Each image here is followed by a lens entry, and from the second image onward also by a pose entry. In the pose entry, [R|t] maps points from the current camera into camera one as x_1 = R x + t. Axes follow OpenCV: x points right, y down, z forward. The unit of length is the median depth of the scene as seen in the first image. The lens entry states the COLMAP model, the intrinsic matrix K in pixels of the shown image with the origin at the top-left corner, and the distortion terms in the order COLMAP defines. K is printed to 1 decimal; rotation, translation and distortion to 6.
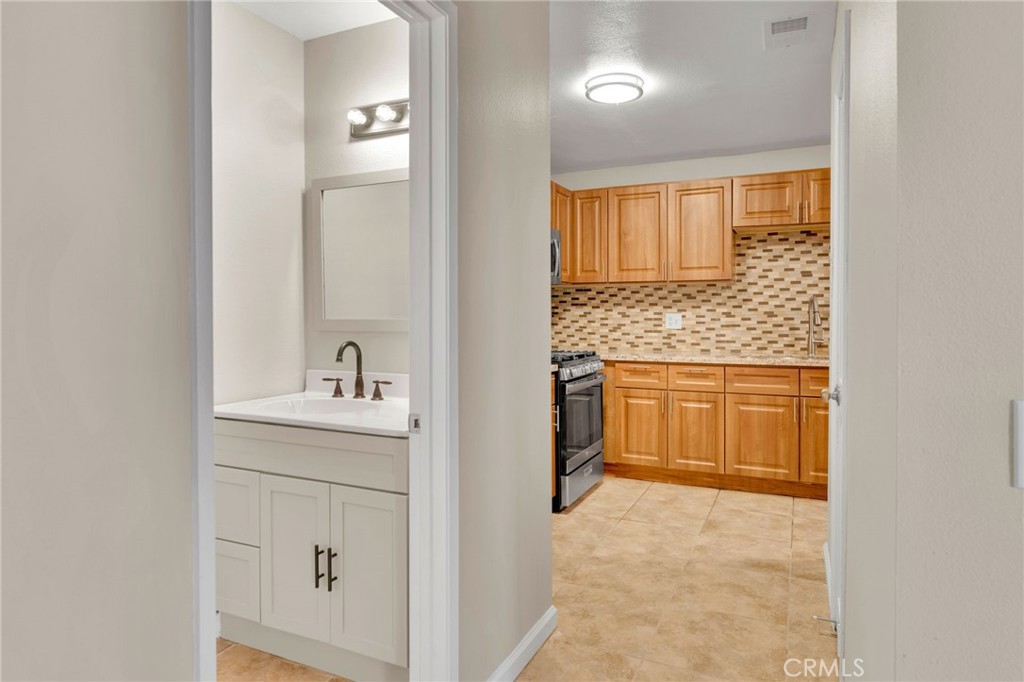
lens RADIAL K [[602.2, 0, 519.9], [0, 602.2, 320.3], [0, 0, 1]] dist [0.001507, 0.000144]
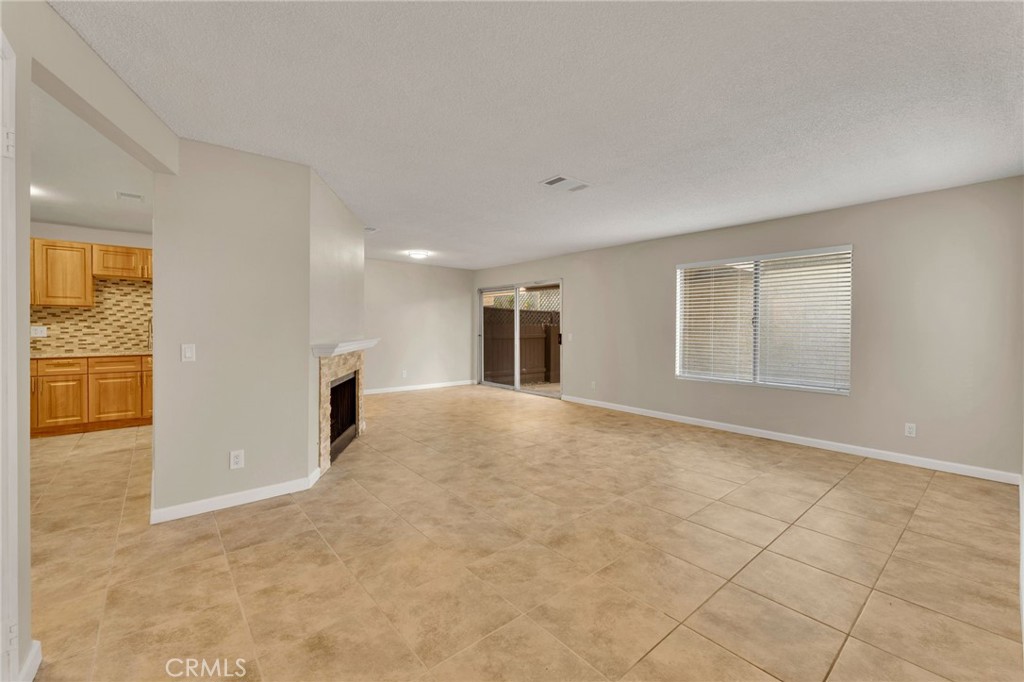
lens RADIAL K [[426.5, 0, 505.4], [0, 426.5, 331.0], [0, 0, 1]] dist [0.011274, -0.000367]
pose [[0.436595, -0.004424, 0.899647, -0.209228], [0.005792, 0.999981, 0.002106, 0.004849], [-0.899640, 0.004291, 0.436612, -0.516091]]
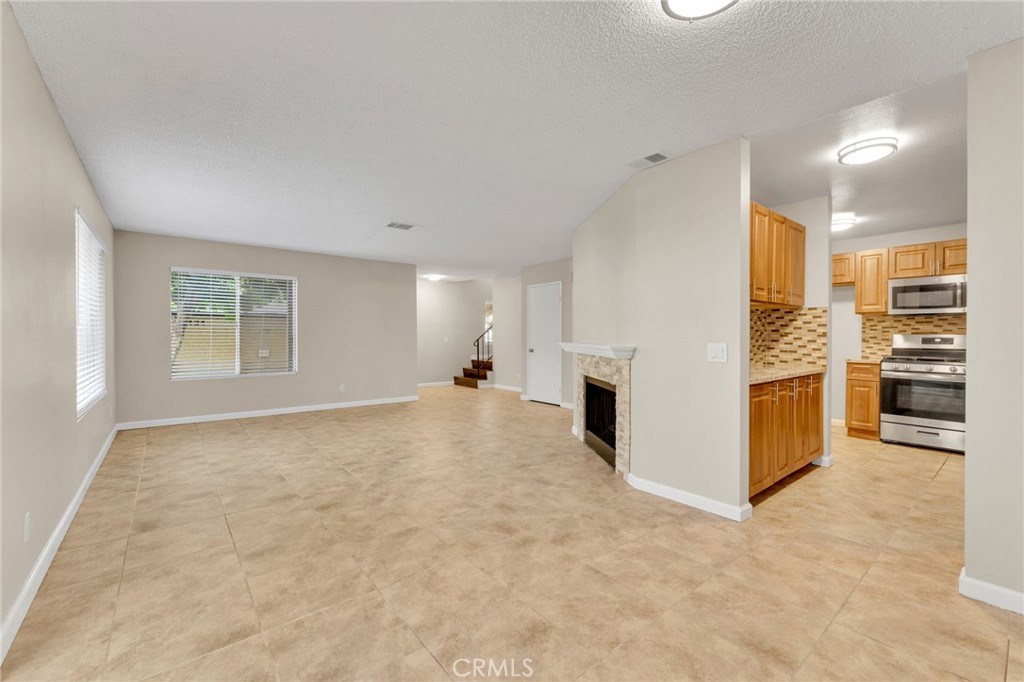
lens RADIAL K [[426.5, 0, 513.2], [0, 426.5, 339.7], [0, 0, 1]] dist [0.011274, -0.000367]
pose [[-0.437096, 0.007603, -0.899383, 1.400972], [-0.011813, 0.999829, 0.014193, 0.003360], [0.899337, 0.016828, -0.436932, 0.452152]]
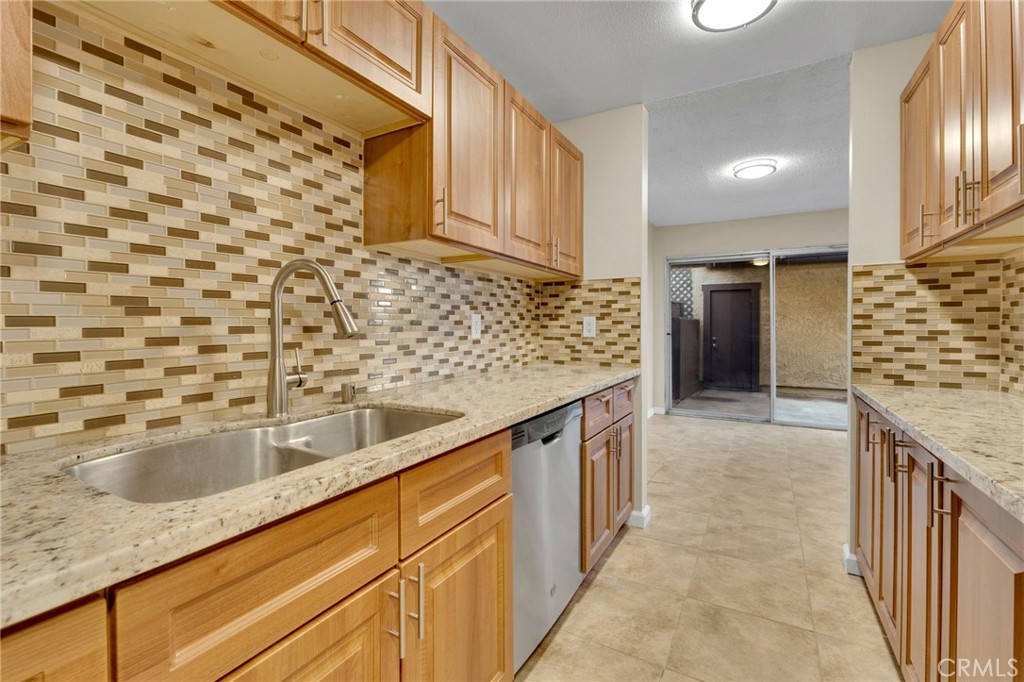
lens RADIAL K [[452.1, 0, 518.1], [0, 452.1, 325.8], [0, 0, 1]] dist [-0.001568, -0.000700]
pose [[0.079361, -0.000436, 0.996846, 0.202978], [0.009717, 0.999953, -0.000336, 0.002335], [-0.996799, 0.009713, 0.079362, 0.795268]]
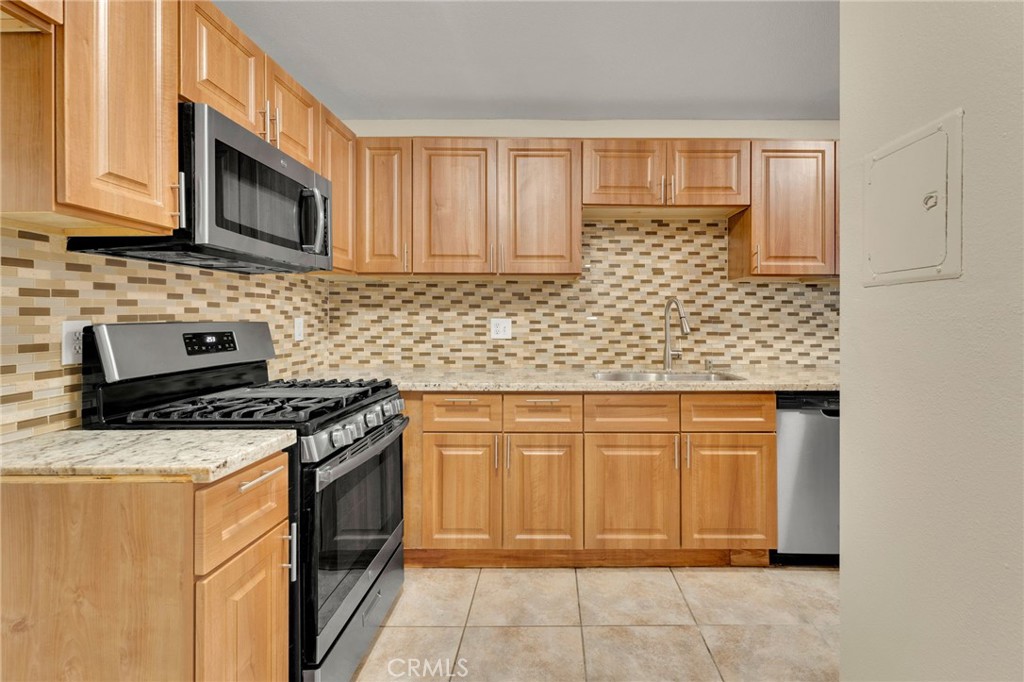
lens RADIAL K [[452.1, 0, 547.2], [0, 452.1, 317.9], [0, 0, 1]] dist [-0.001568, -0.000700]
pose [[0.909860, 0.003091, 0.414904, 0.075934], [0.001127, 0.999950, -0.009919, -0.006765], [-0.414914, 0.009492, 0.909811, 0.489105]]
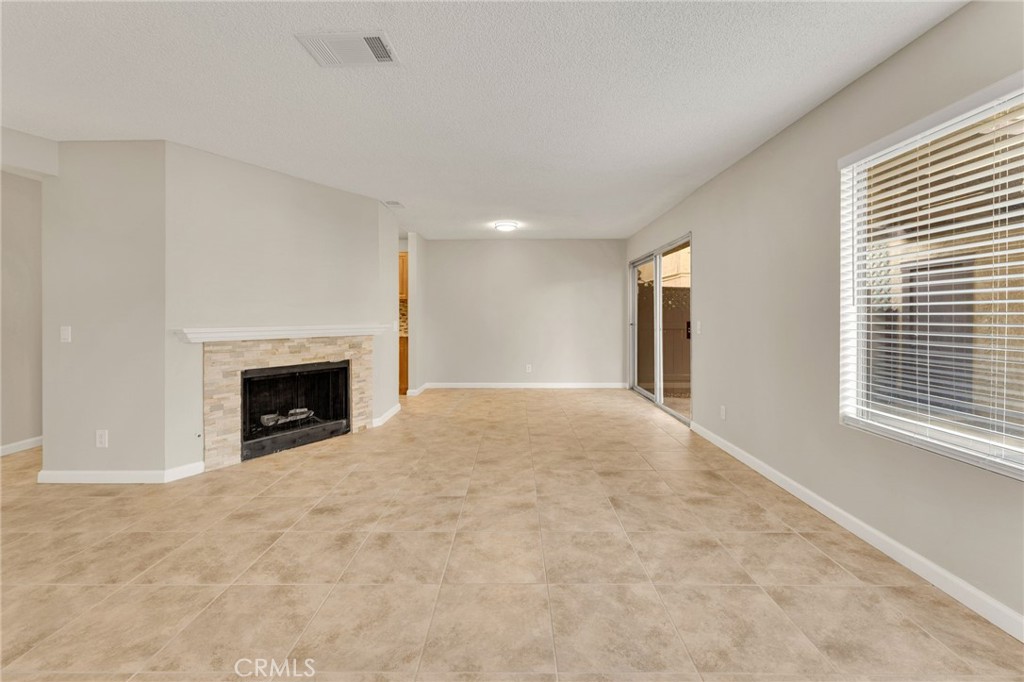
lens RADIAL K [[426.5, 0, 500.3], [0, 426.5, 316.7], [0, 0, 1]] dist [0.011274, -0.000367]
pose [[0.921594, -0.000317, 0.388156, 0.516281], [0.006039, 0.999890, -0.013523, 0.018262], [-0.388109, 0.014807, 0.921494, -0.743382]]
